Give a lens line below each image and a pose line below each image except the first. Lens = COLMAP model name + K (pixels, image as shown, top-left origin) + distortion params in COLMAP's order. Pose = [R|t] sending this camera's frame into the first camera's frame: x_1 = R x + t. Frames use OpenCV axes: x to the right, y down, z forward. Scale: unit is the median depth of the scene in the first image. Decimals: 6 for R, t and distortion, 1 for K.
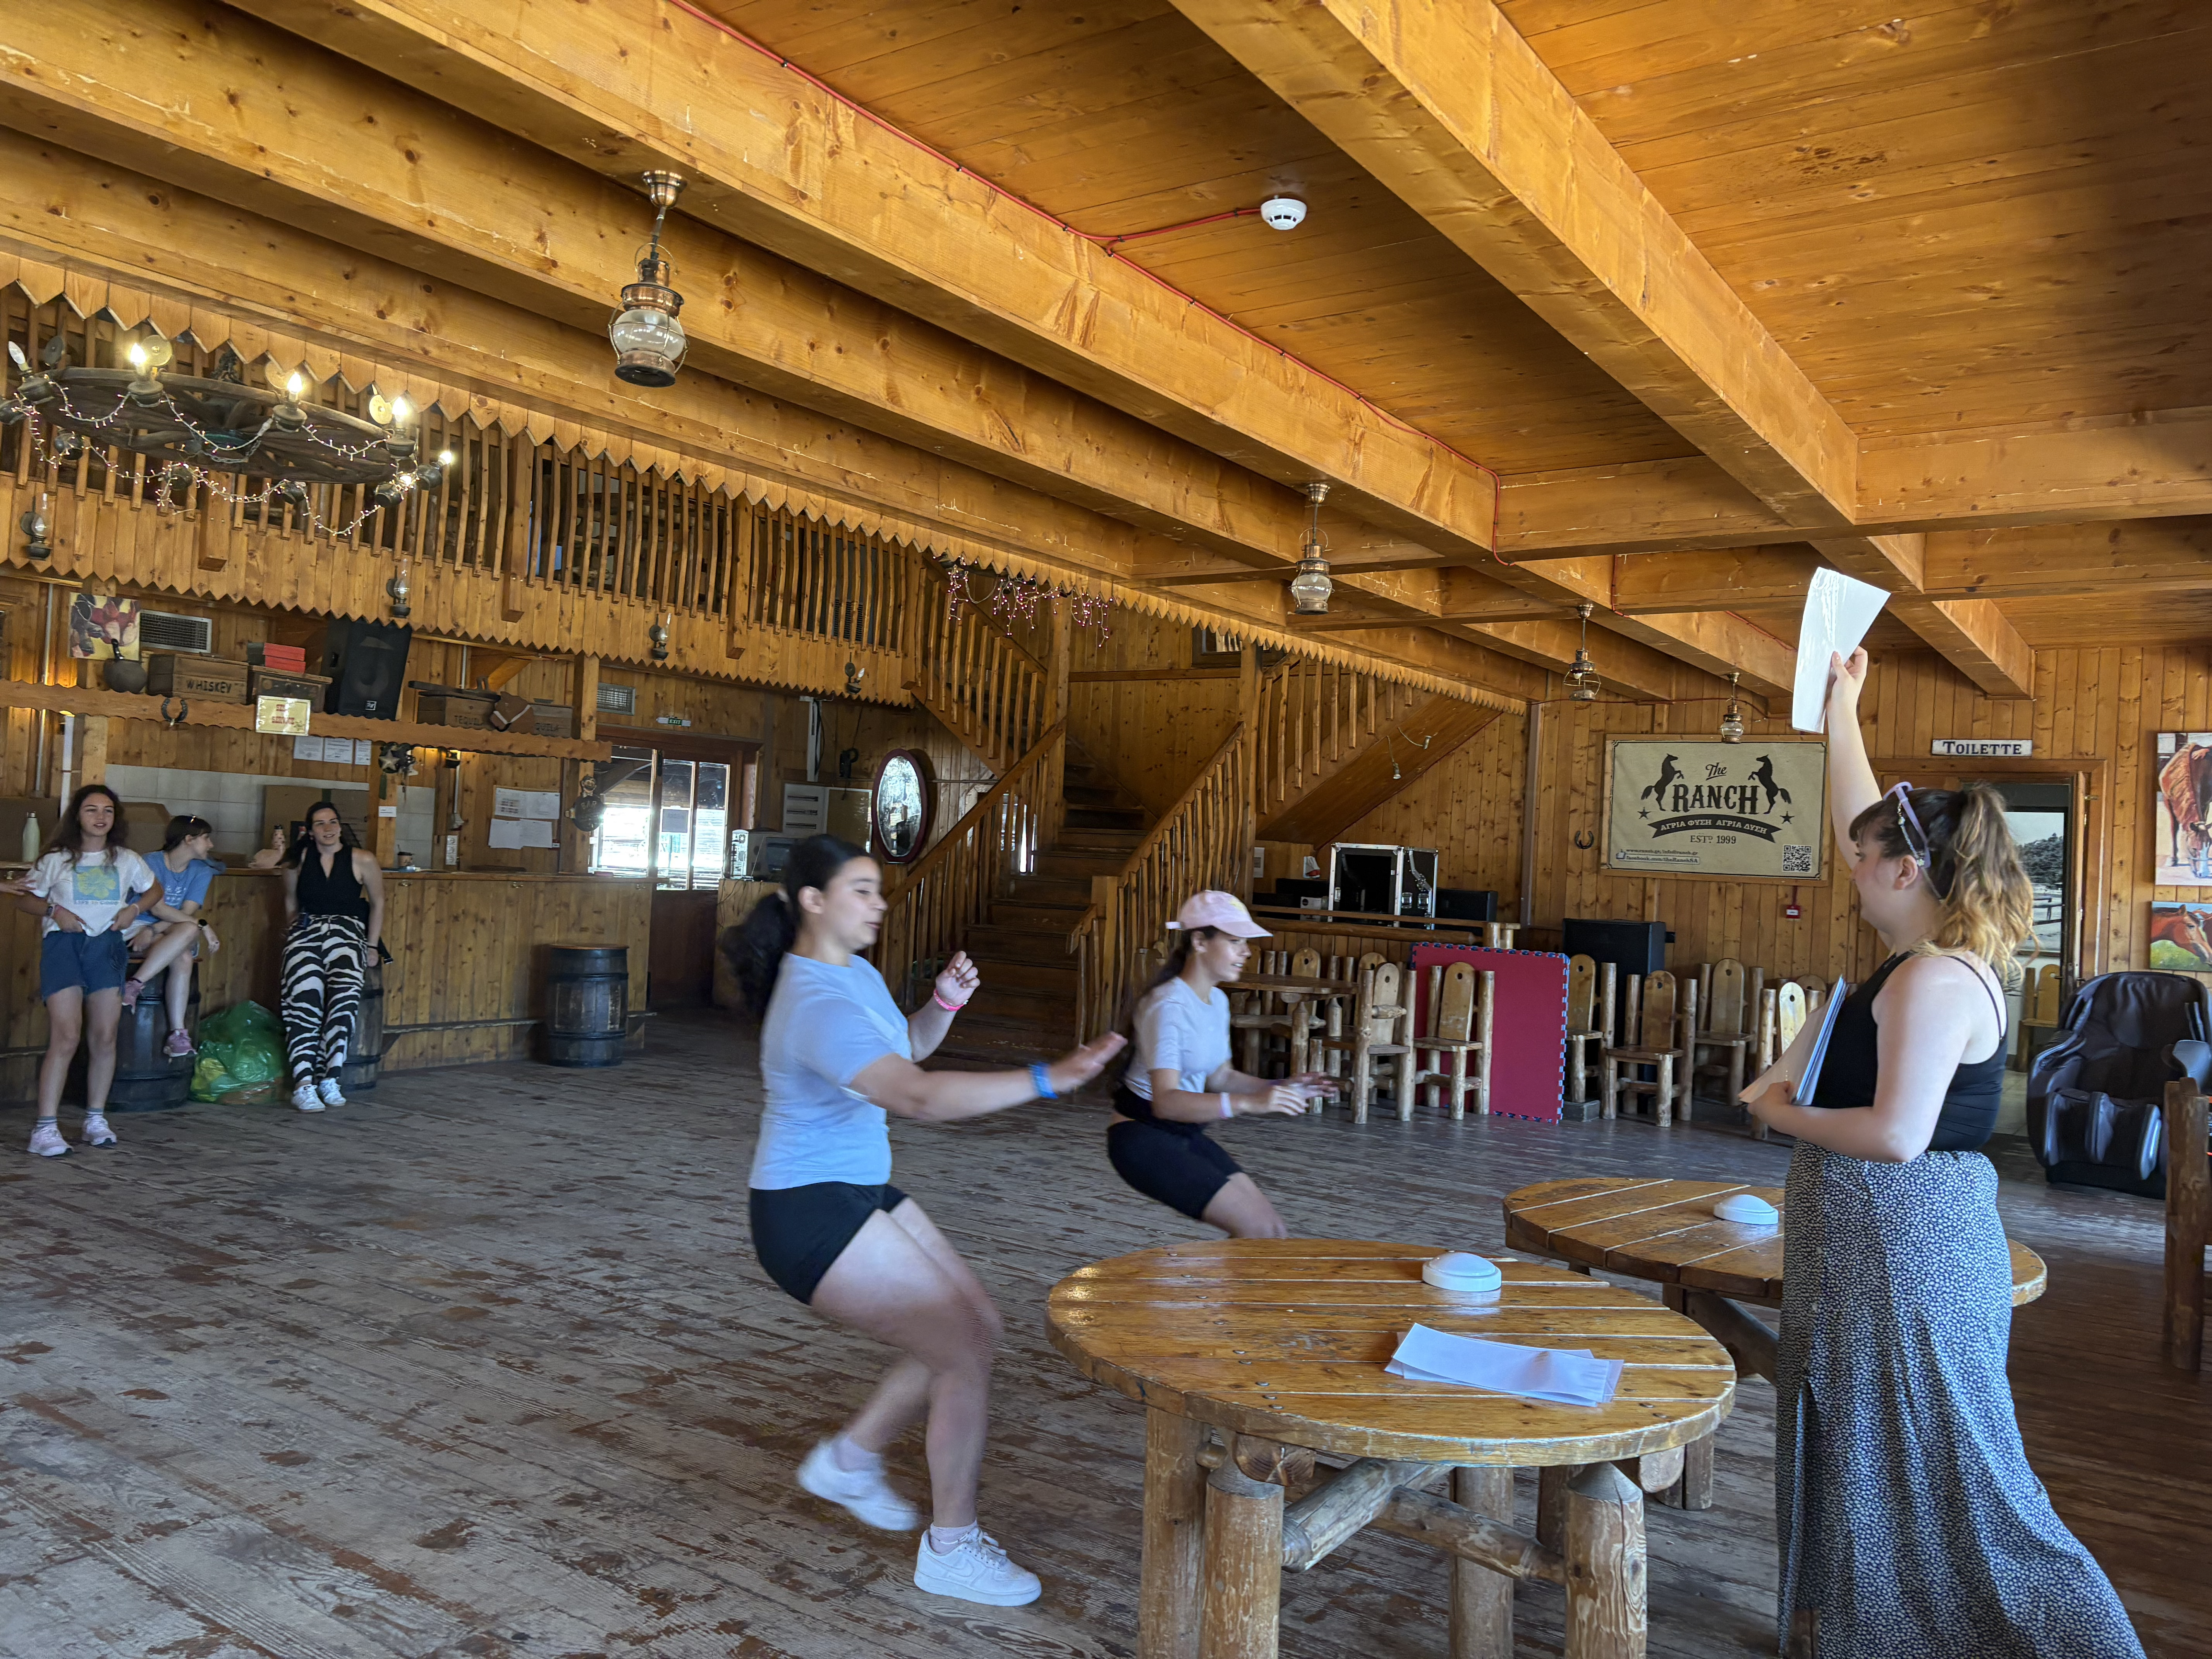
lens RADIAL K [[1678.0, 0, 1149.3], [0, 1678.0, 847.0], [0, 0, 1]] dist [0.040430, -0.035104]
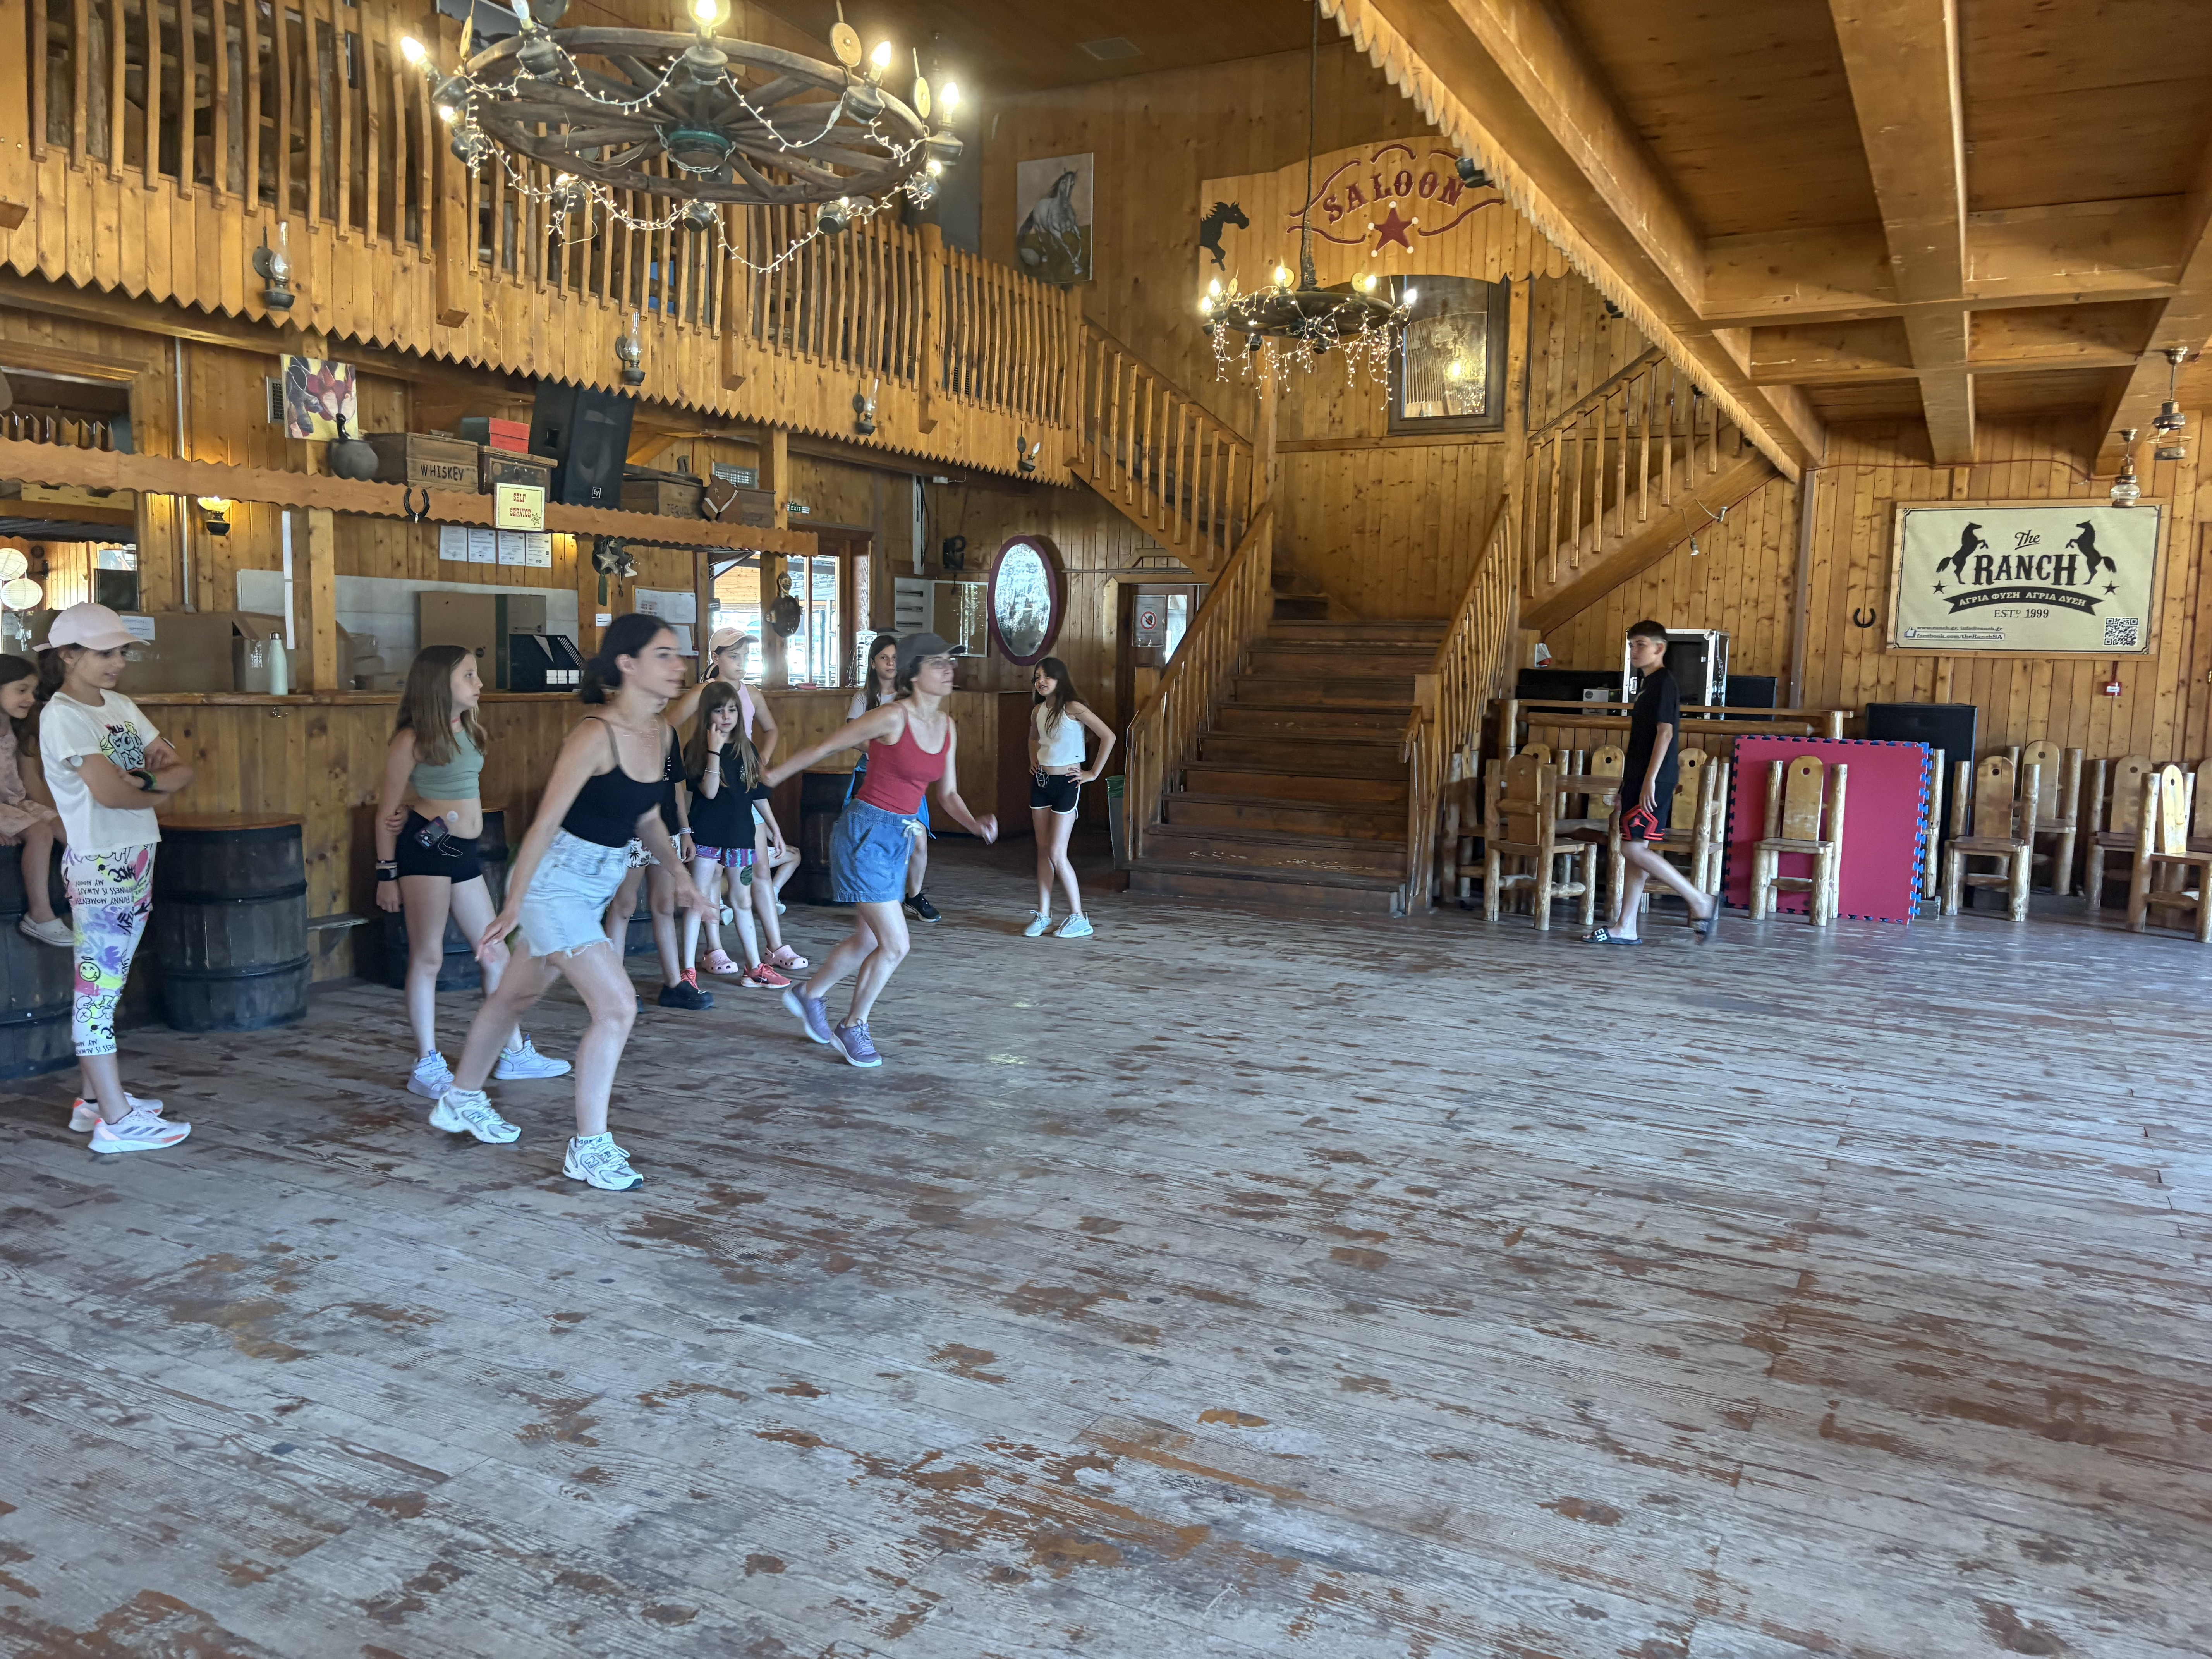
lens RADIAL K [[1678.0, 0, 1112.0], [0, 1678.0, 838.7], [0, 0, 1]] dist [0.040430, -0.035104]
pose [[0.993757, -0.038618, 0.104674, -0.288709], [0.025423, 0.991885, 0.124574, -0.011181], [-0.108635, -0.121135, 0.986674, 0.120505]]
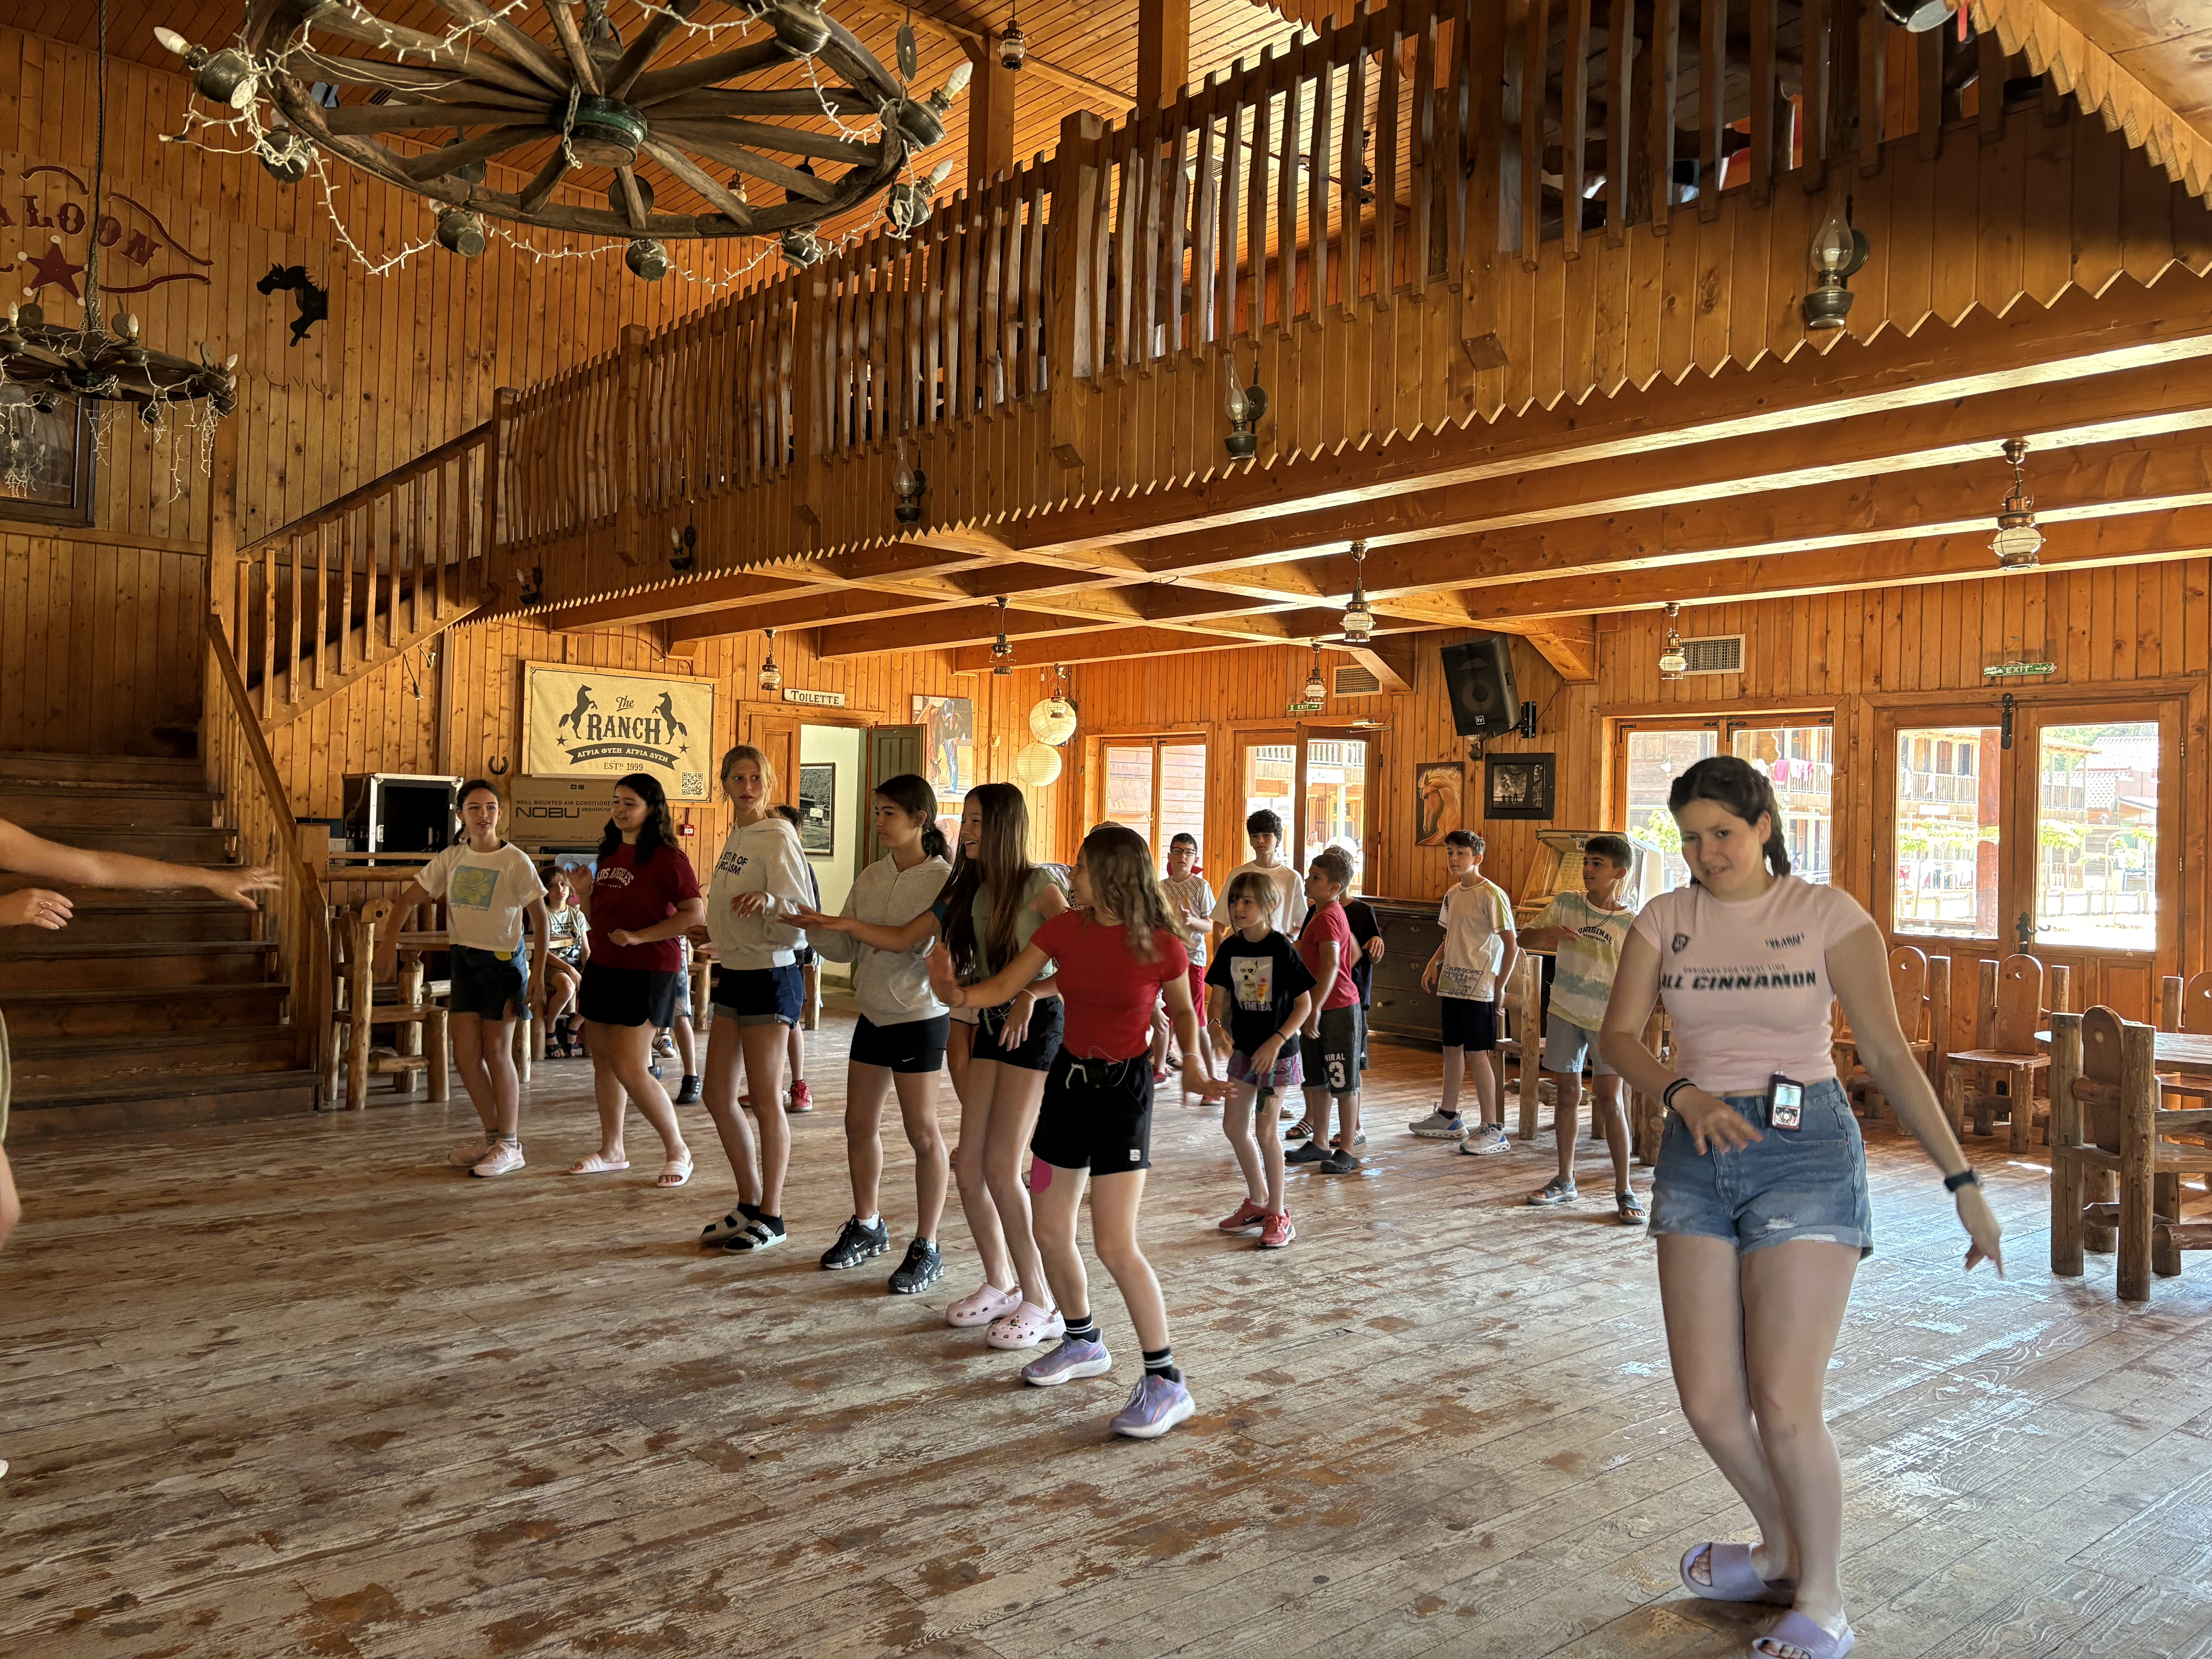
lens RADIAL K [[1678.0, 0, 1118.5], [0, 1678.0, 811.5], [0, 0, 1]] dist [0.040430, -0.035104]
pose [[0.264075, -0.032648, 0.963950, -0.668280], [-0.022697, 0.998940, 0.040051, -0.027991], [-0.964235, -0.032455, 0.263054, 0.436389]]
